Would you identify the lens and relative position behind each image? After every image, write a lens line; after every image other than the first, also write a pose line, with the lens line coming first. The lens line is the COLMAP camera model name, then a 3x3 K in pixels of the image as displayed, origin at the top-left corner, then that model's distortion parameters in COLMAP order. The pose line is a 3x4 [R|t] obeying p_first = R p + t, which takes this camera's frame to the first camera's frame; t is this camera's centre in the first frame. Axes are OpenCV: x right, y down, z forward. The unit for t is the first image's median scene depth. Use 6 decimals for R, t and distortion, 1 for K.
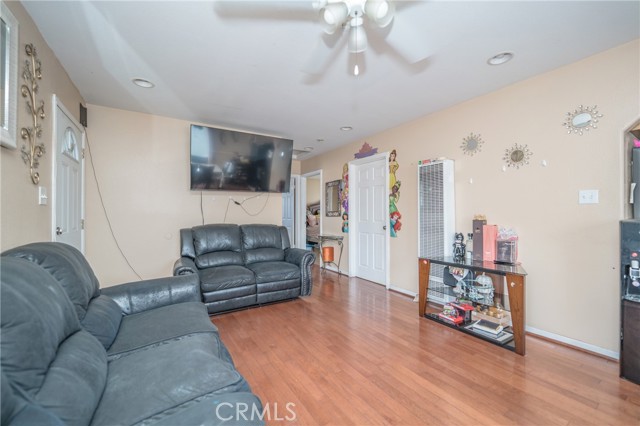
lens RADIAL K [[261.3, 0, 320.6], [0, 261.3, 211.4], [0, 0, 1]] dist [-0.002952, -0.000187]
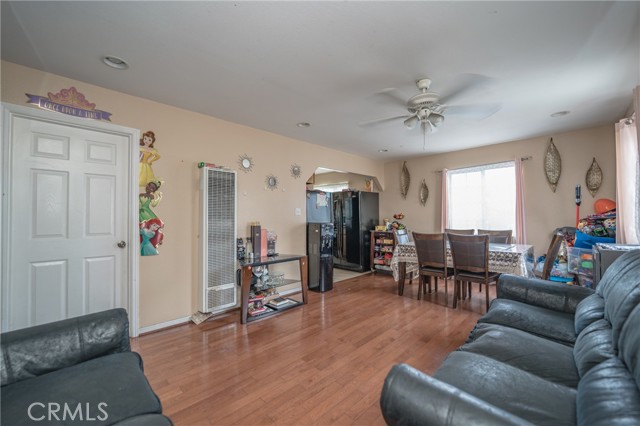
lens RADIAL K [[261.3, 0, 320.6], [0, 261.3, 211.4], [0, 0, 1]] dist [-0.002952, -0.000187]
pose [[-0.225218, 0.031058, 0.973813, -0.545519], [0.000746, 0.999497, -0.031705, 0.003228], [-0.974308, -0.006414, -0.225127, 0.771994]]
